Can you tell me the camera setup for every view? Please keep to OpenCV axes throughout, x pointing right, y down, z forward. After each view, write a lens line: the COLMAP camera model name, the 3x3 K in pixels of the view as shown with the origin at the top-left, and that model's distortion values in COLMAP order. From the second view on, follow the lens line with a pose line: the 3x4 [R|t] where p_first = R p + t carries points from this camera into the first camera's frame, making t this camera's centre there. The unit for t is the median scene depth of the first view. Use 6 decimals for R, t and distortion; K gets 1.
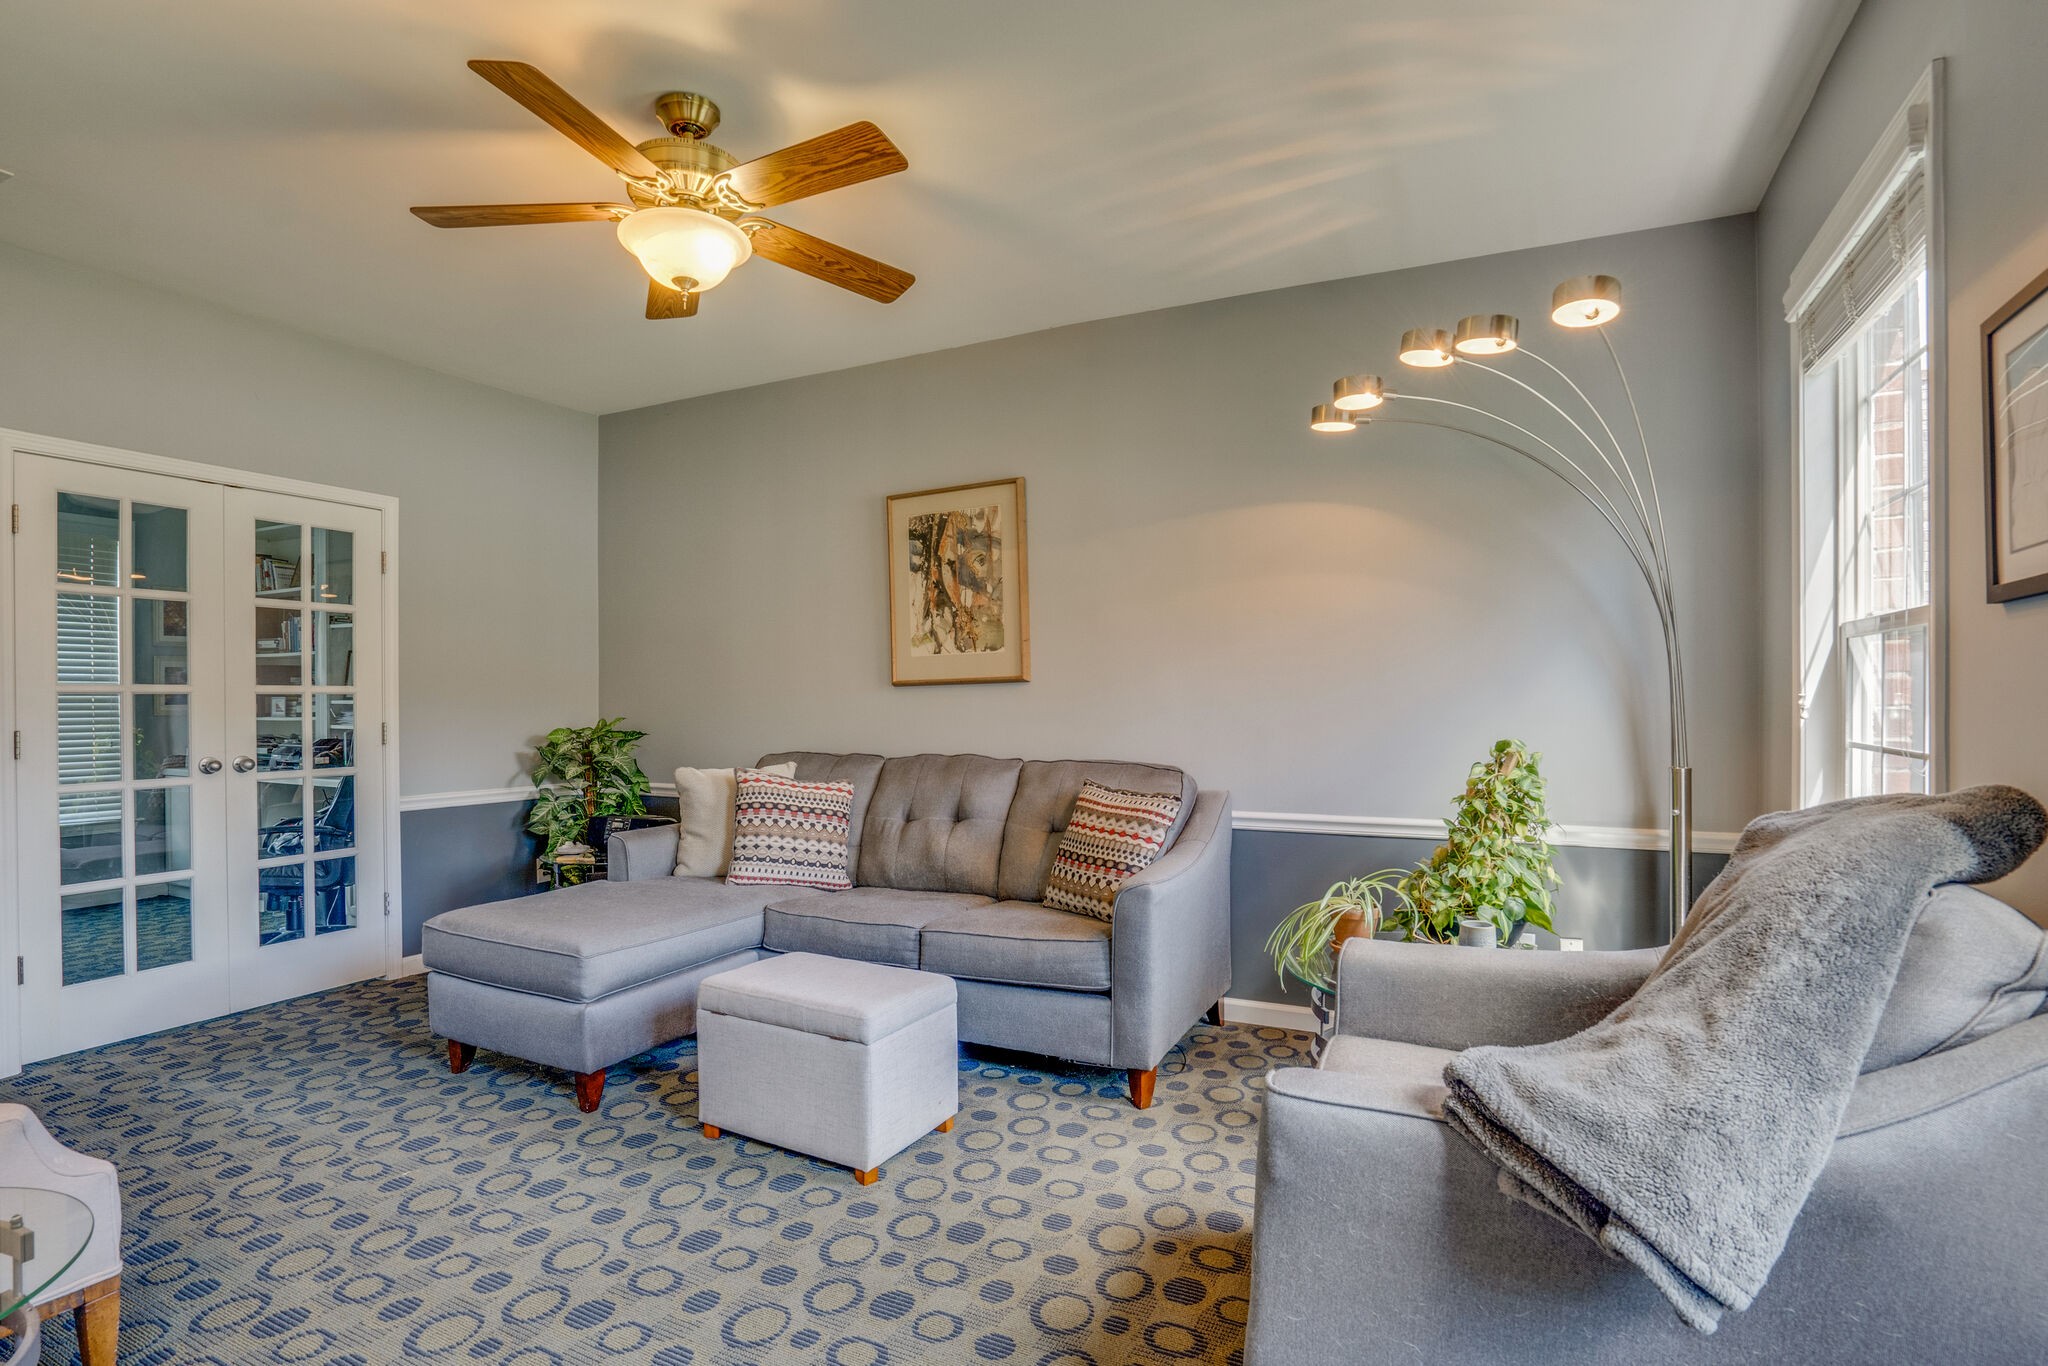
lens RADIAL K [[1012.0, 0, 1017.1], [0, 1012.0, 699.5], [0, 0, 1]] dist [-0.027061, 0.004380]
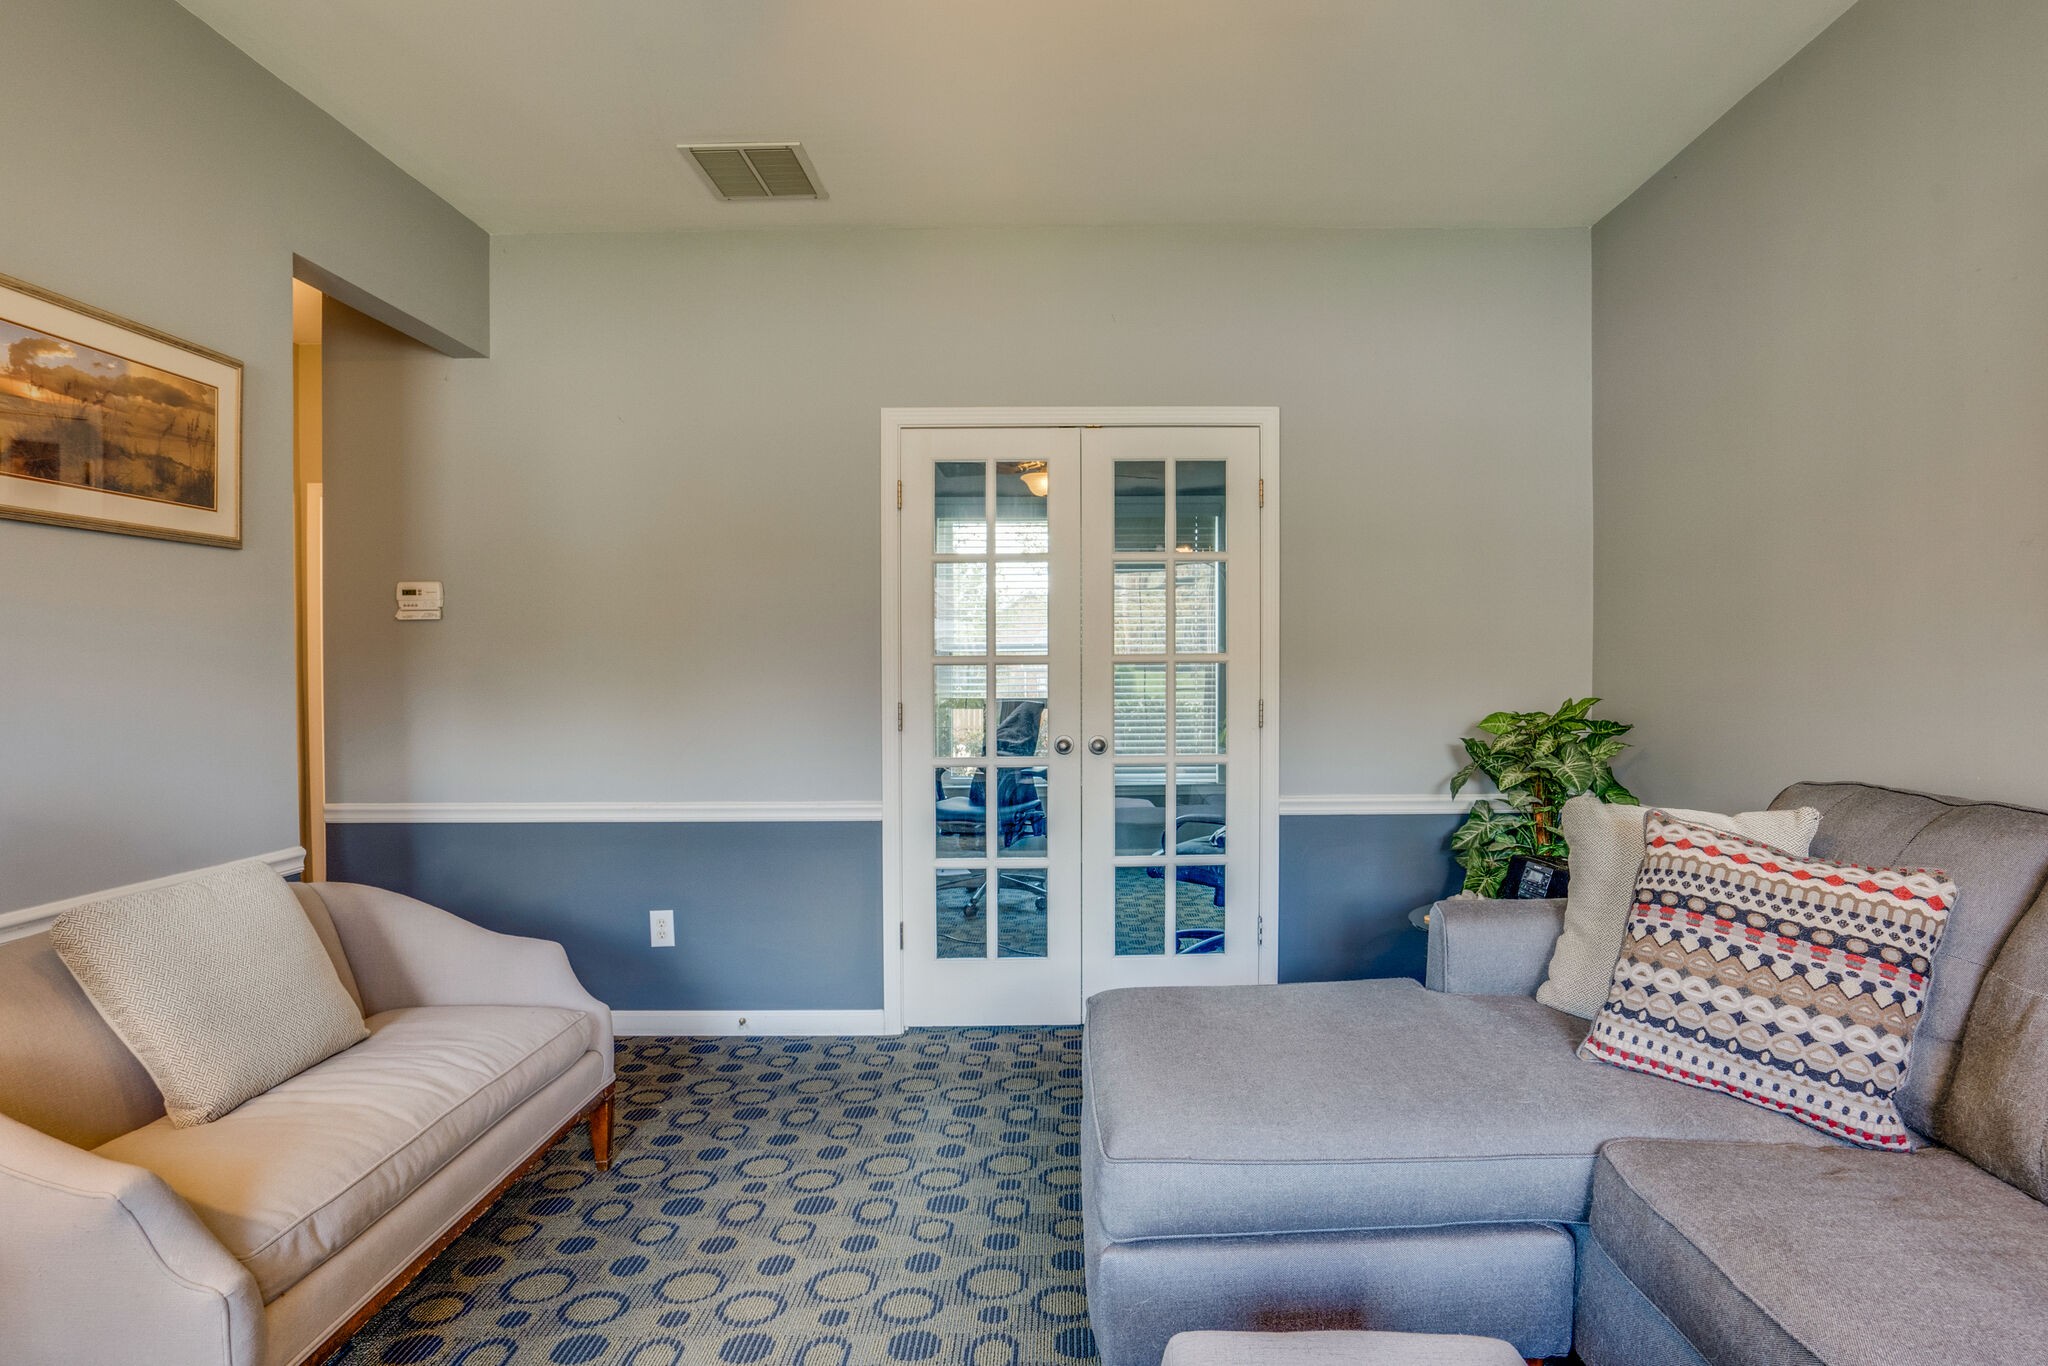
lens RADIAL K [[1100.1, 0, 1025.2], [0, 1100.1, 689.5], [0, 0, 1]] dist [-0.017598, -0.001220]
pose [[0.458588, 0.016718, -0.888492, 0.049107], [0.005937, 0.999743, 0.021876, -0.004370], [0.888629, -0.015307, 0.458371, 0.483327]]
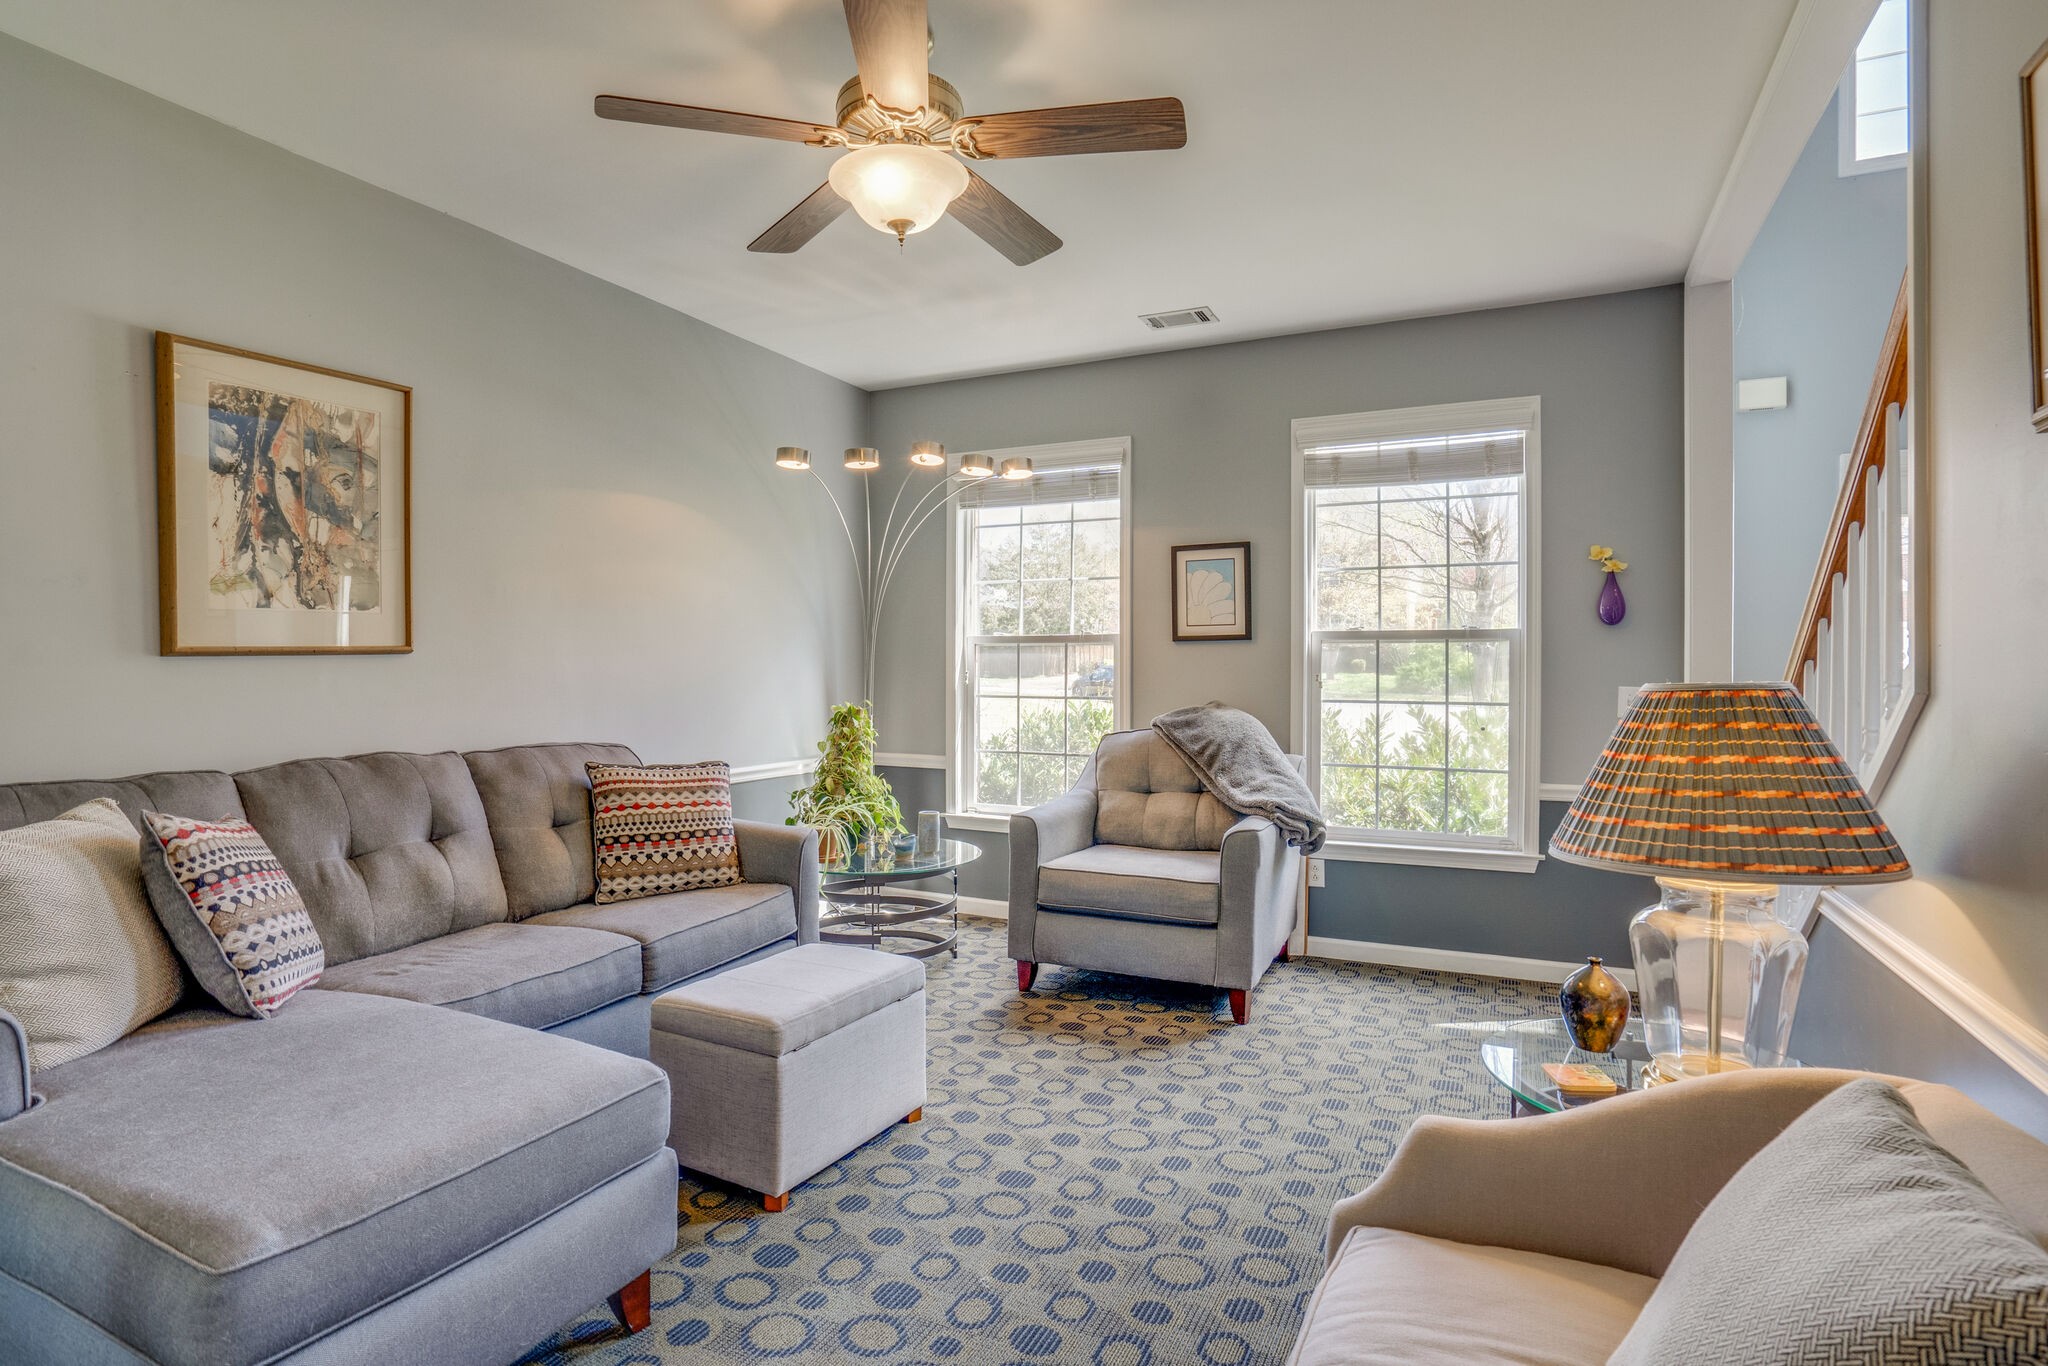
lens RADIAL K [[1012.0, 0, 1026.7], [0, 1012.0, 664.5], [0, 0, 1]] dist [-0.027061, 0.004380]
pose [[-0.017216, 0.001436, 0.999851, -0.763656], [-0.013911, 0.999902, -0.001675, -0.014905], [-0.999755, -0.013938, -0.017194, 0.541998]]
